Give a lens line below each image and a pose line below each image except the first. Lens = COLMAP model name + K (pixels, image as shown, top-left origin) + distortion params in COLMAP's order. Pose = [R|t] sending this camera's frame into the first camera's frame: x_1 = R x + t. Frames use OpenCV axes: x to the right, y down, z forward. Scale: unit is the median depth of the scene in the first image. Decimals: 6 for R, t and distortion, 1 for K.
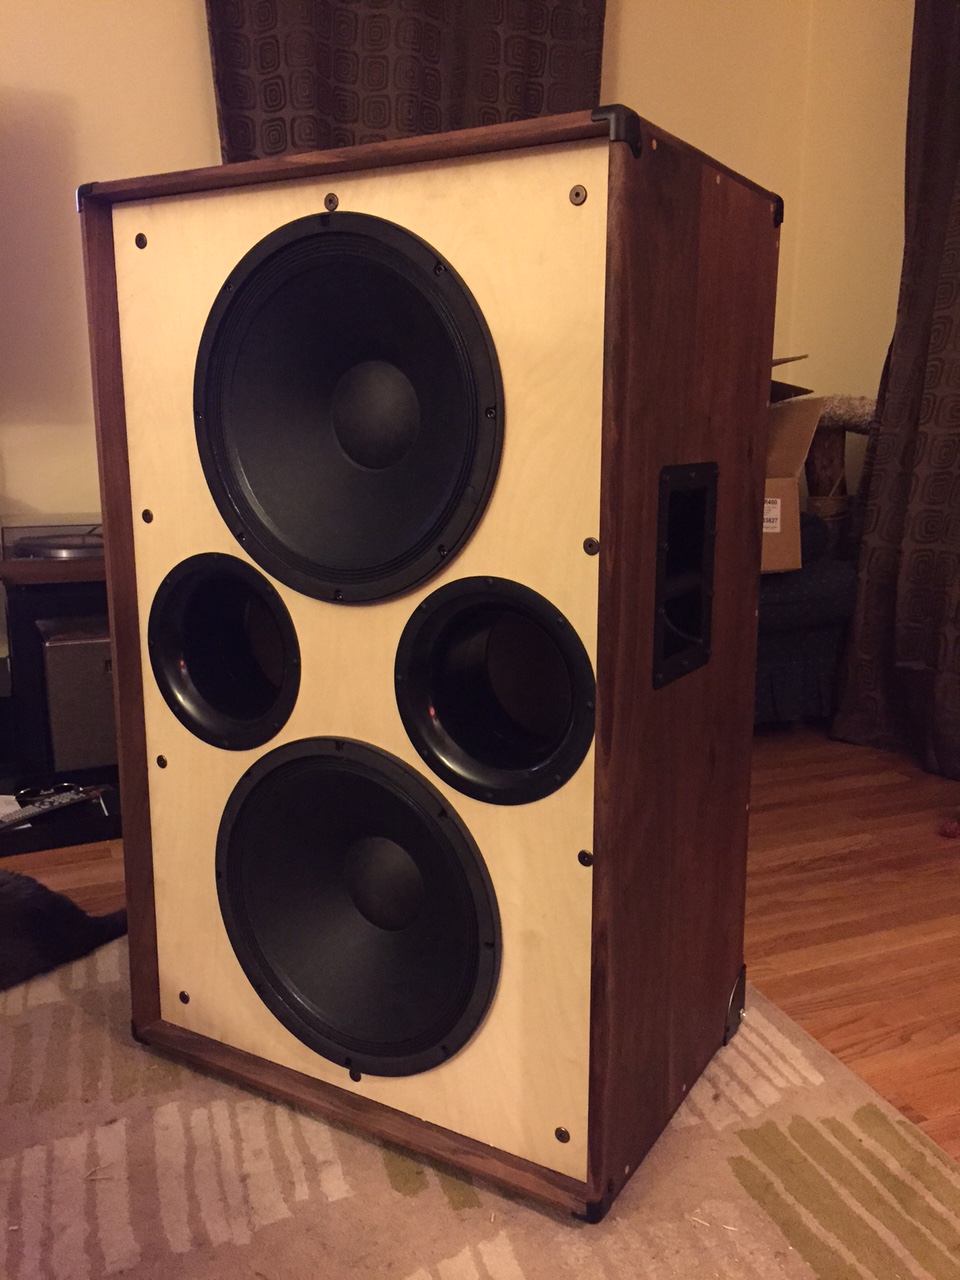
lens RADIAL K [[1089.9, 0, 486.8], [0, 1089.9, 634.7], [0, 0, 1]] dist [0.052019, -0.070195]
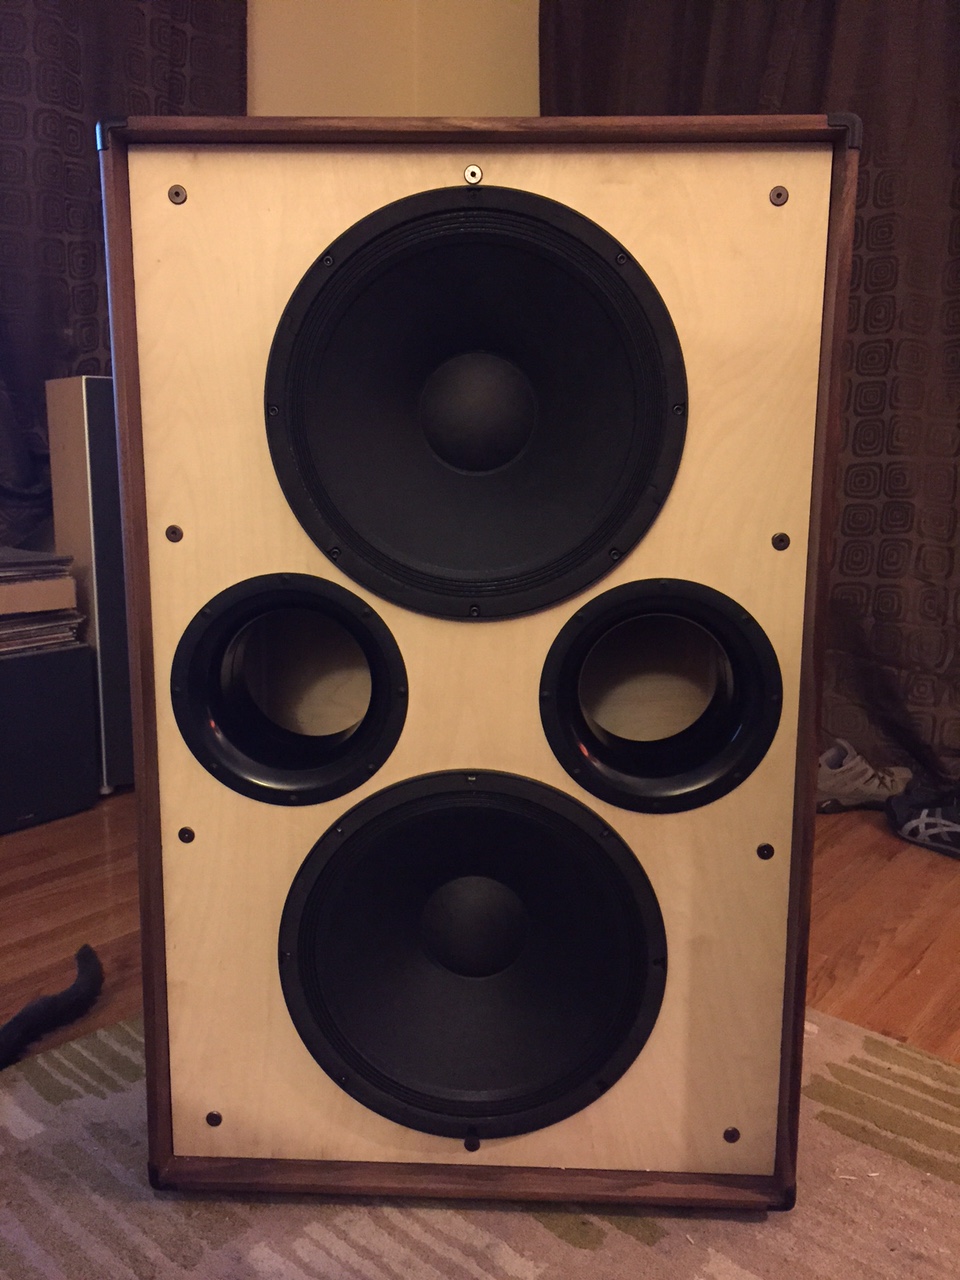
lens RADIAL K [[1089.9, 0, 490.8], [0, 1089.9, 635.4], [0, 0, 1]] dist [0.052019, -0.070195]
pose [[0.882001, -0.076846, 0.464939, -0.517287], [0.085491, 0.996336, 0.002498, -0.016248], [-0.463427, 0.037545, 0.885339, 0.188018]]
